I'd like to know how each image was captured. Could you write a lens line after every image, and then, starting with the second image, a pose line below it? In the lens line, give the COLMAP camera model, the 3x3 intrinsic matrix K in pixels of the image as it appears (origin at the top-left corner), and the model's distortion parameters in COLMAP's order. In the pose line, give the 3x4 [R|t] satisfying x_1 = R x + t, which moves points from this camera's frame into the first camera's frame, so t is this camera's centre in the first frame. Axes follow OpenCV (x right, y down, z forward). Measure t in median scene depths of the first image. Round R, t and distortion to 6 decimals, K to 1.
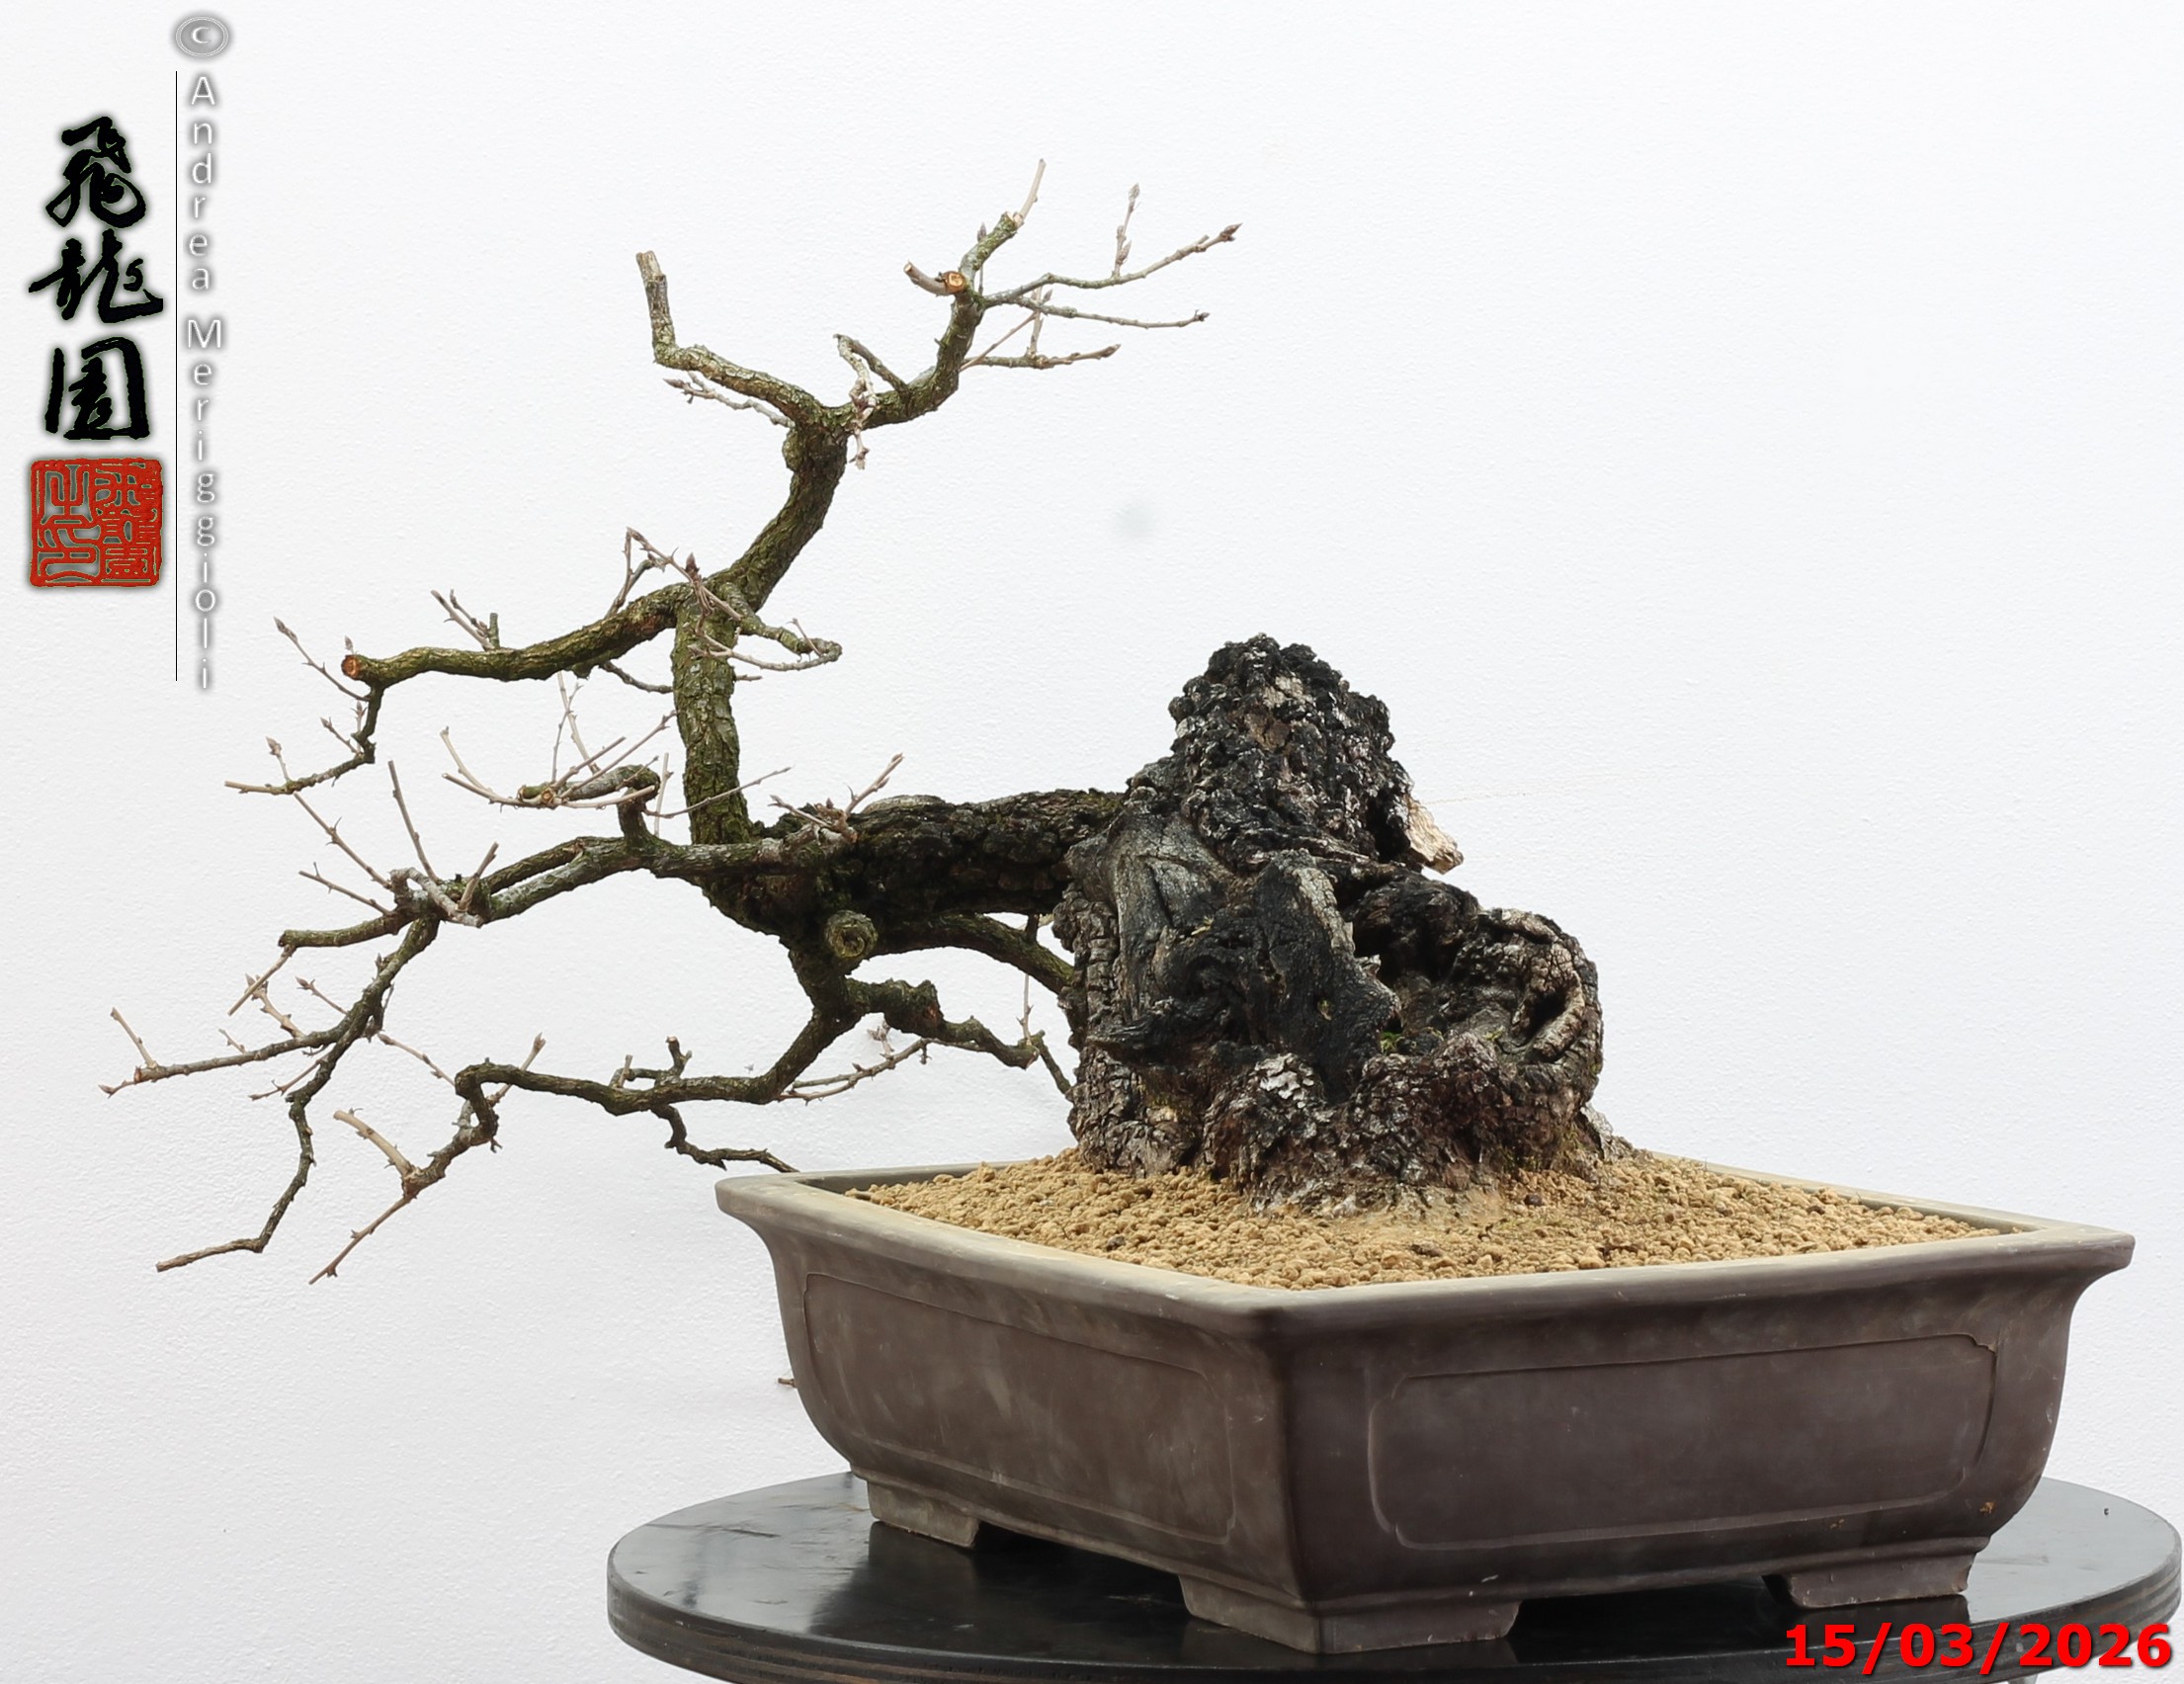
lens RADIAL K [[7974.8, 0, 1161.3], [0, 7974.8, 829.6], [0, 0, 1]] dist [-0.188614, 0.000000]
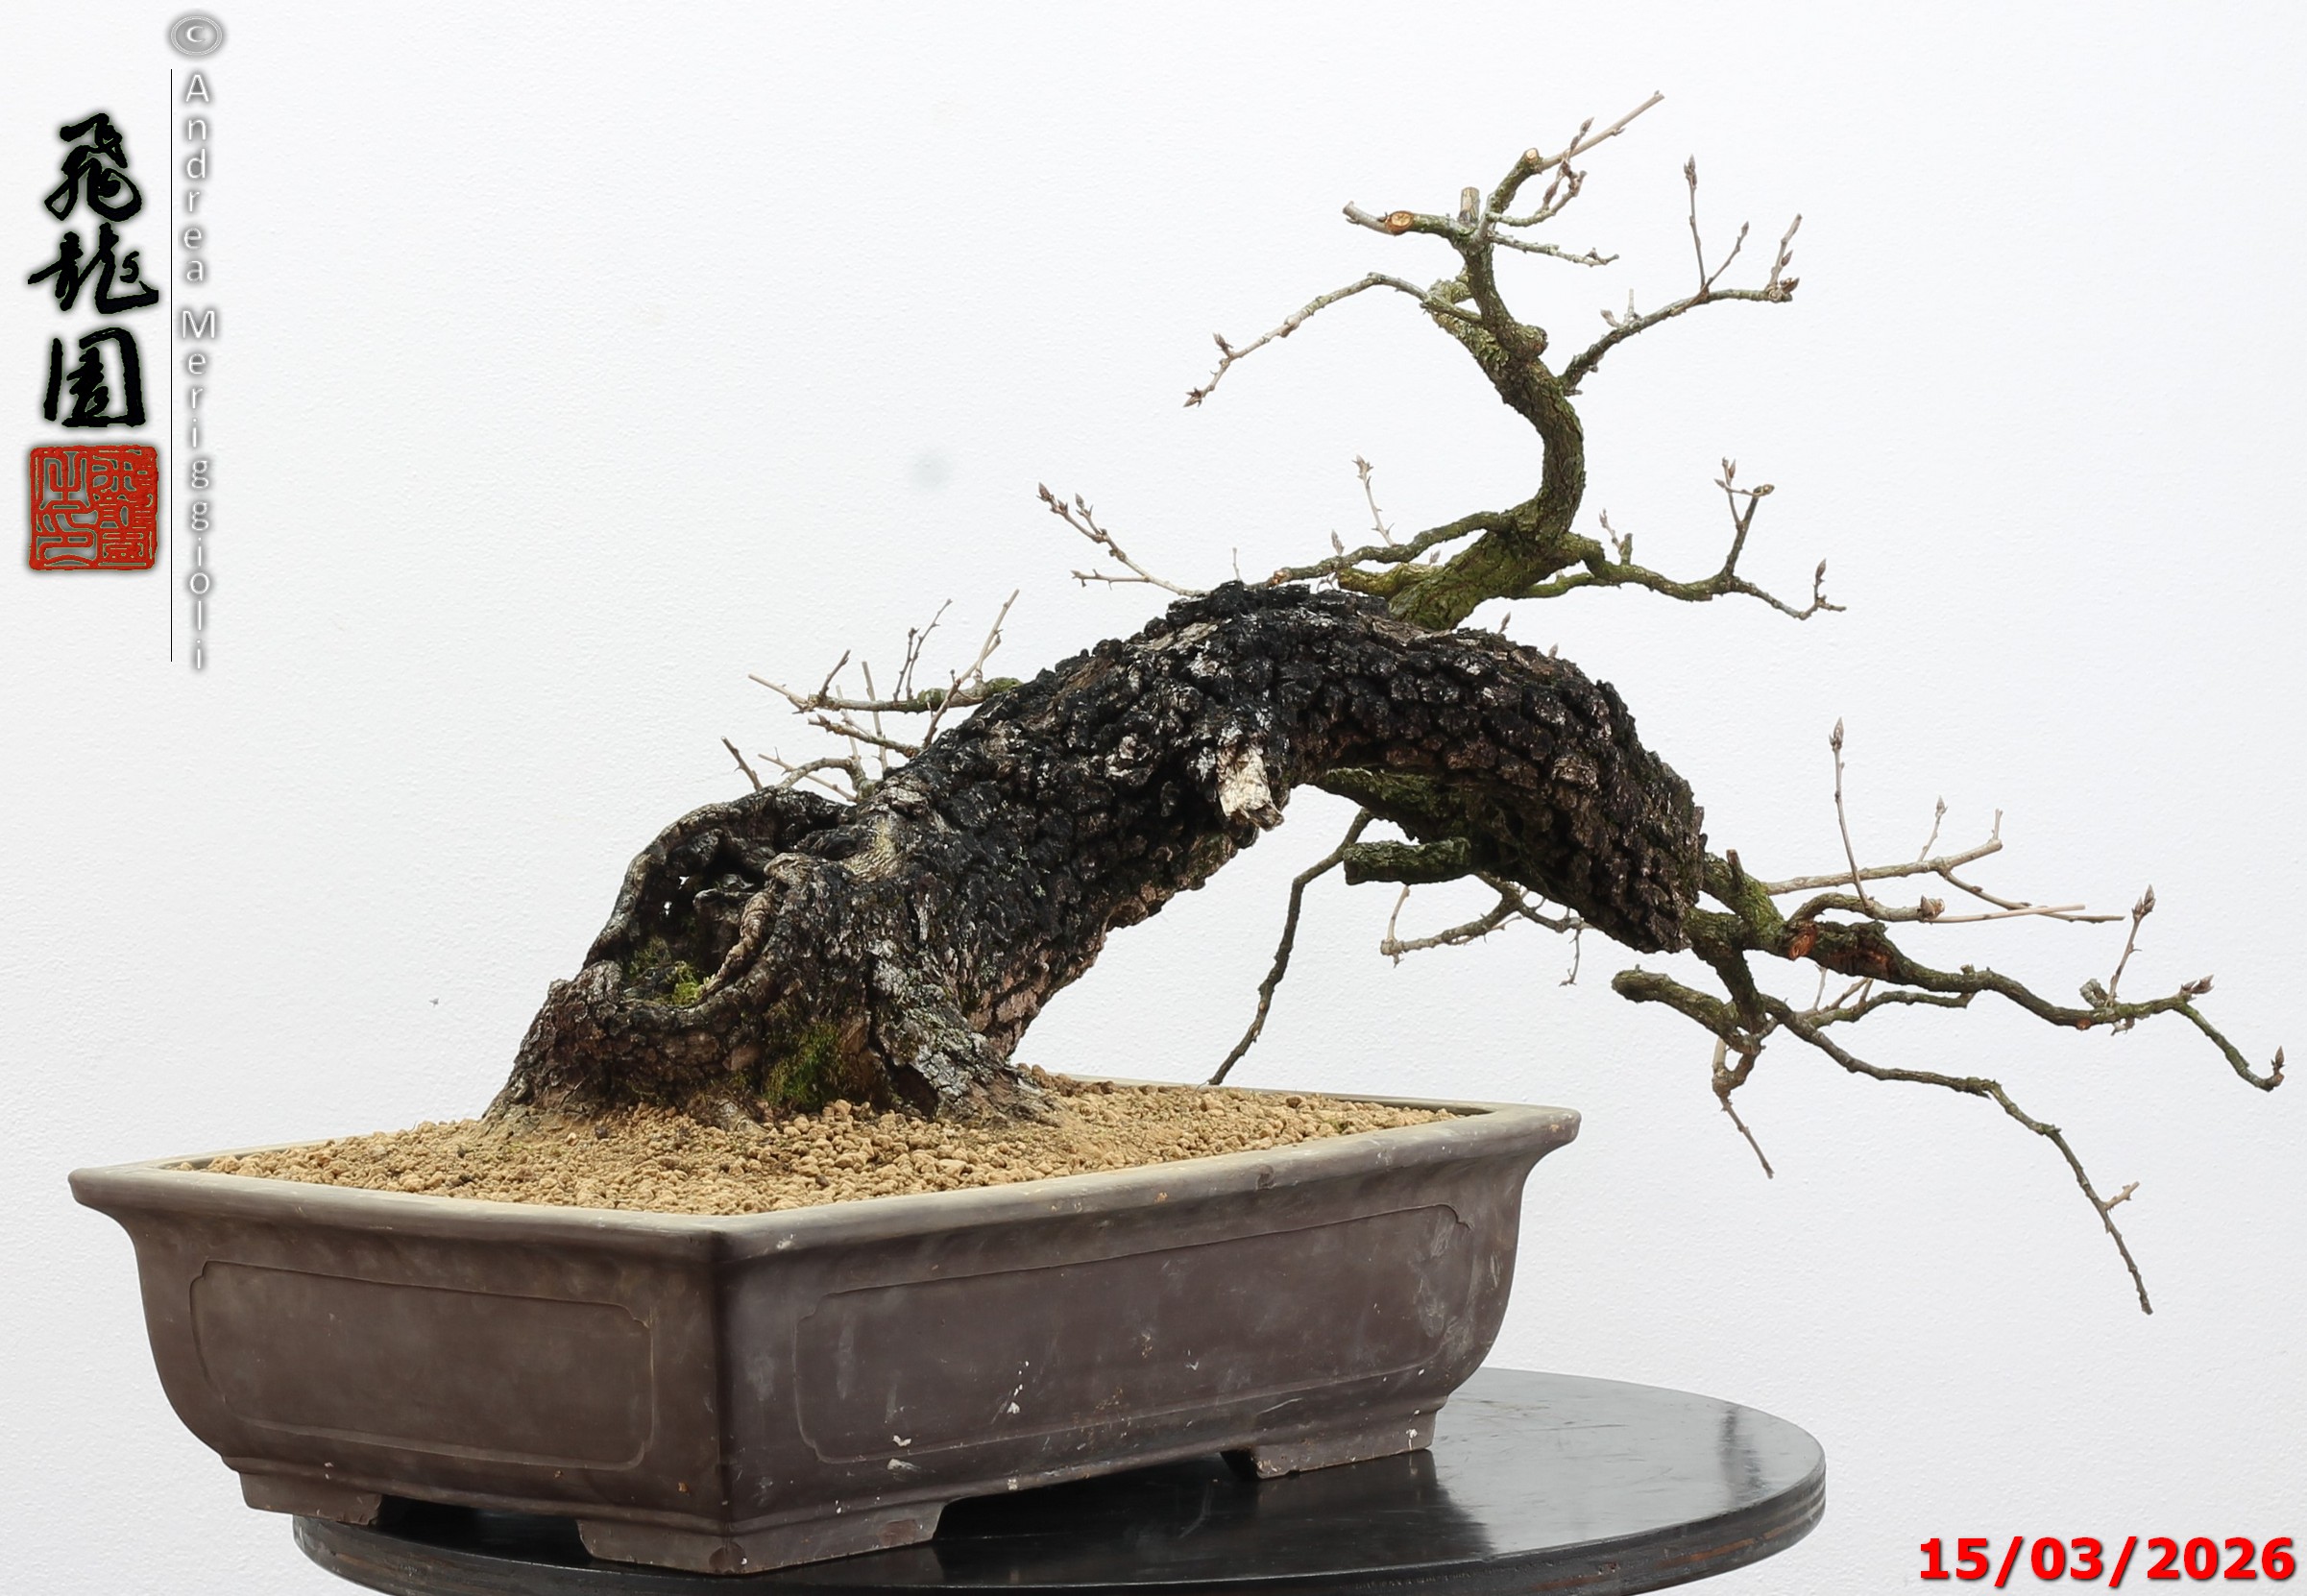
lens RADIAL K [[7890.3, 0, 1031.5], [0, 7890.3, 765.8], [0, 0, 1]] dist [-0.128383, 0.000000]
pose [[0.357353, 0.062148, -0.931899, 0.968622], [-0.041273, 0.997860, 0.050720, -0.052648], [0.933057, 0.020338, 0.359154, 0.647223]]
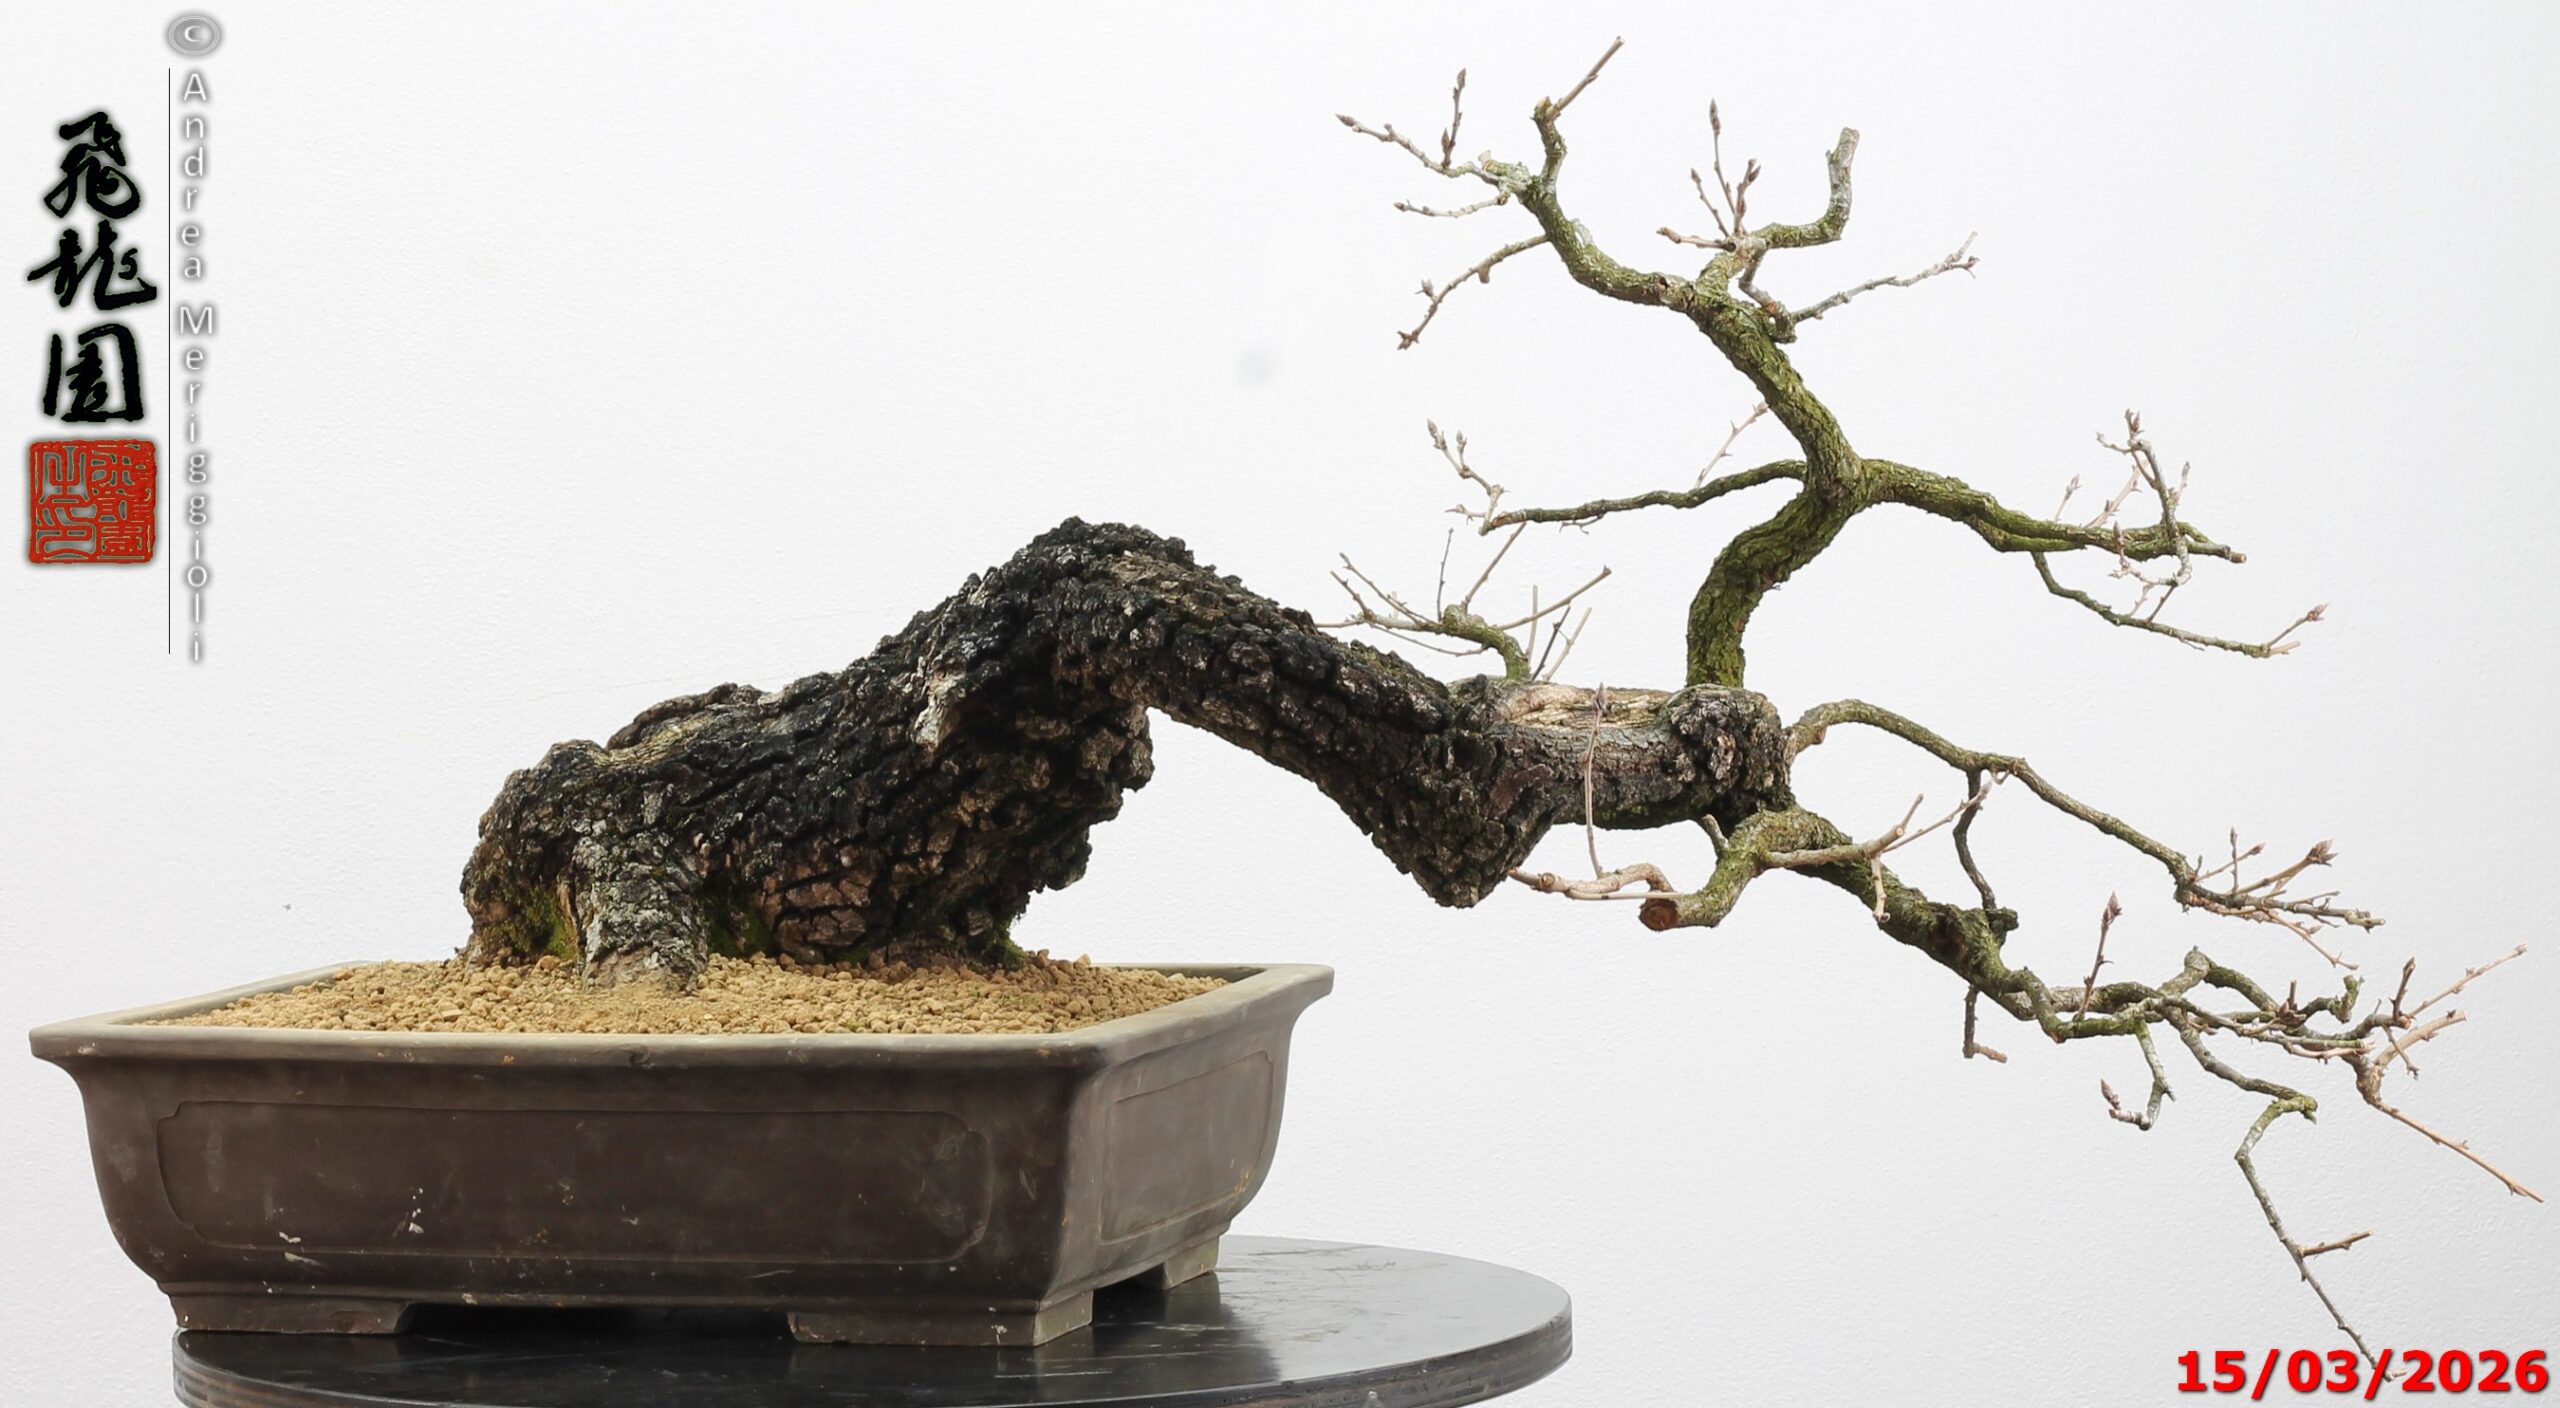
lens RADIAL K [[7690.8, 0, 1264.8], [0, 7690.8, 712.6], [0, 0, 1]] dist [-0.135231, 0.000000]
pose [[-0.667750, 0.067948, -0.741278, 0.790456], [-0.014975, 0.994397, 0.104640, -0.110900], [0.744235, 0.080974, -0.662992, 1.774757]]
